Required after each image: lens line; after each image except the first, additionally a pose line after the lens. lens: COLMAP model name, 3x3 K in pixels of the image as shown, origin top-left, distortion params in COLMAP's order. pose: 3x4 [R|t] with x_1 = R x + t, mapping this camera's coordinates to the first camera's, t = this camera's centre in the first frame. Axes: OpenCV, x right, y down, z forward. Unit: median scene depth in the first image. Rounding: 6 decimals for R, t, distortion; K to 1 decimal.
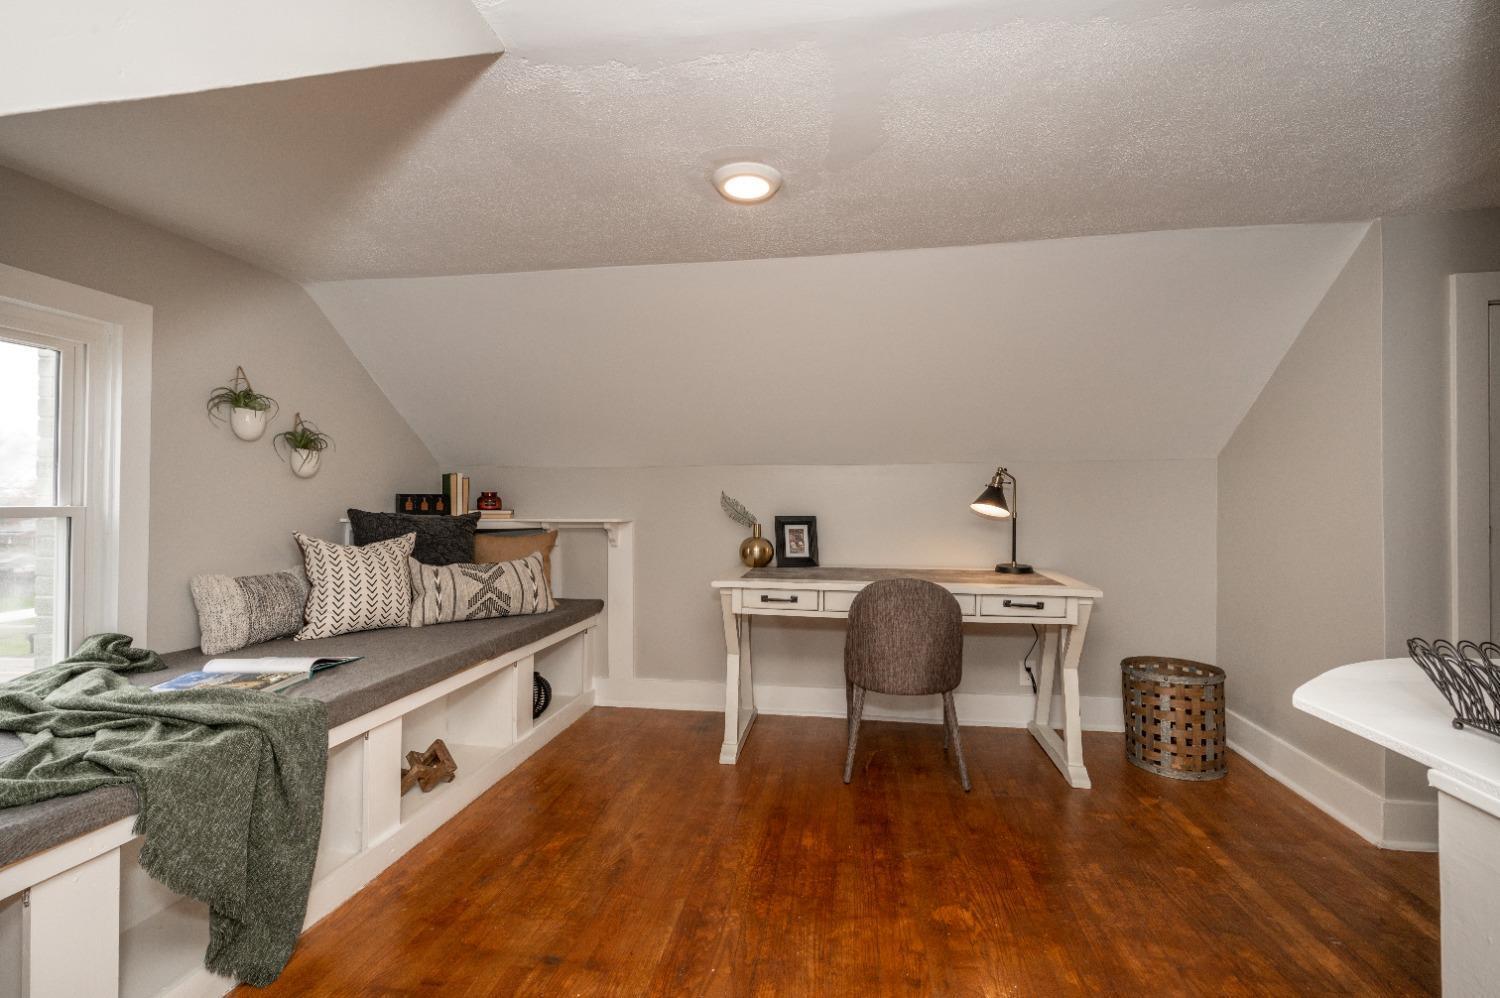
lens RADIAL K [[659.5, 0, 750.0], [0, 659.5, 499.0], [0, 0, 1]] dist [-0.000304, -0.000269]
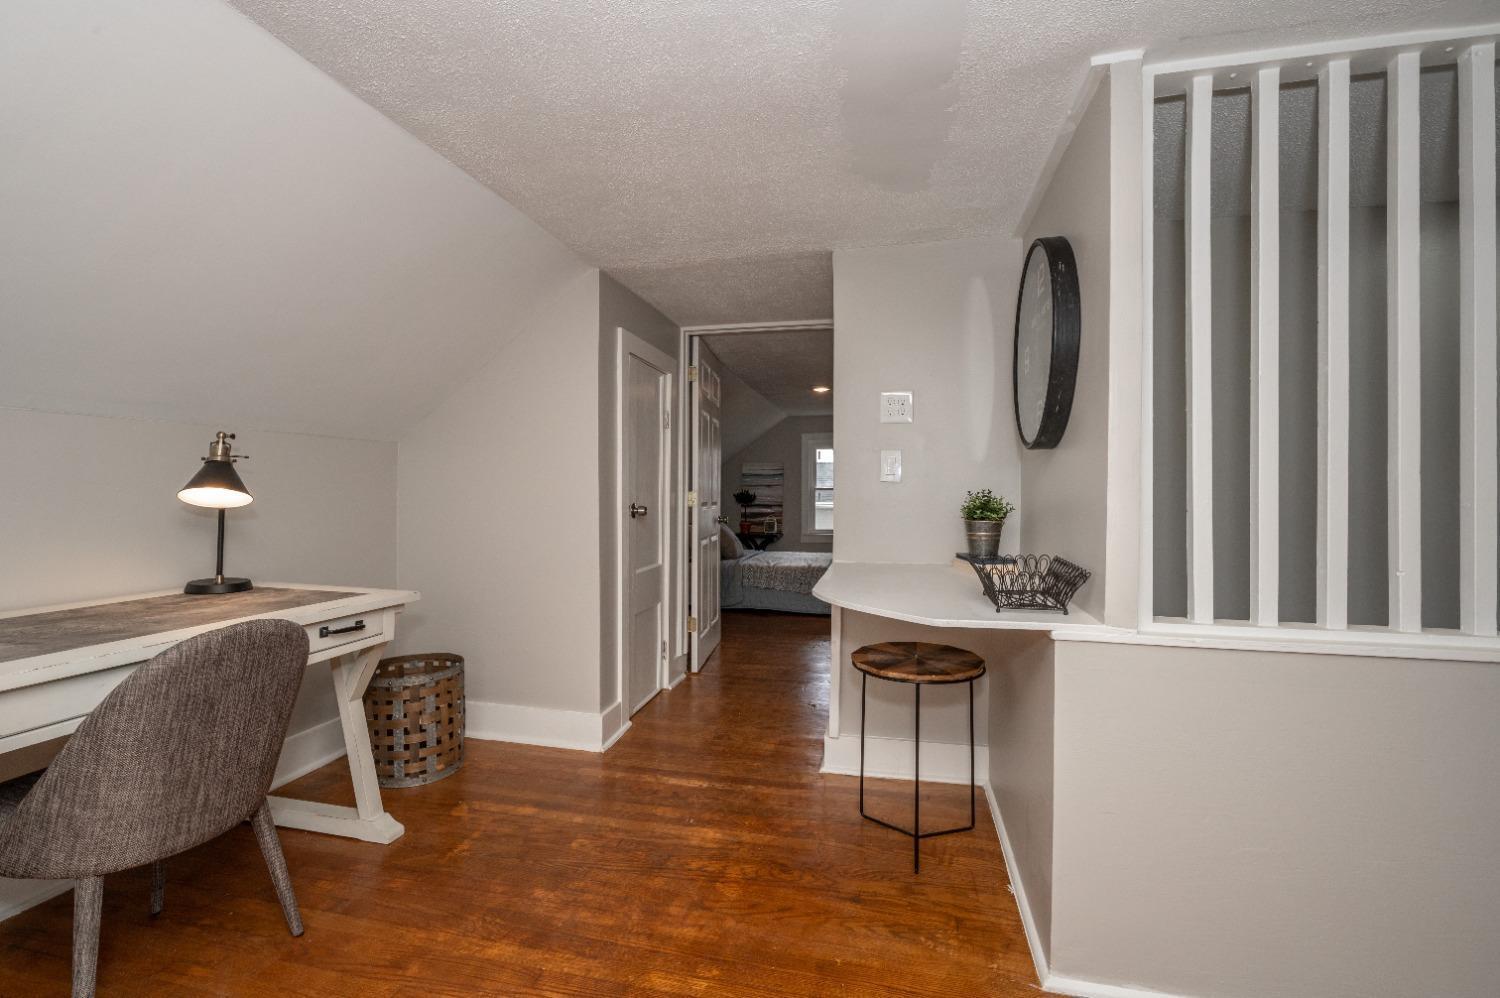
lens RADIAL K [[659.5, 0, 750.0], [0, 659.5, 499.0], [0, 0, 1]] dist [-0.000304, -0.000269]
pose [[0.063631, -0.010650, 0.997917, -0.290862], [-0.010780, 0.999877, 0.011358, 0.007543], [-0.997915, -0.011481, 0.063509, 0.561295]]
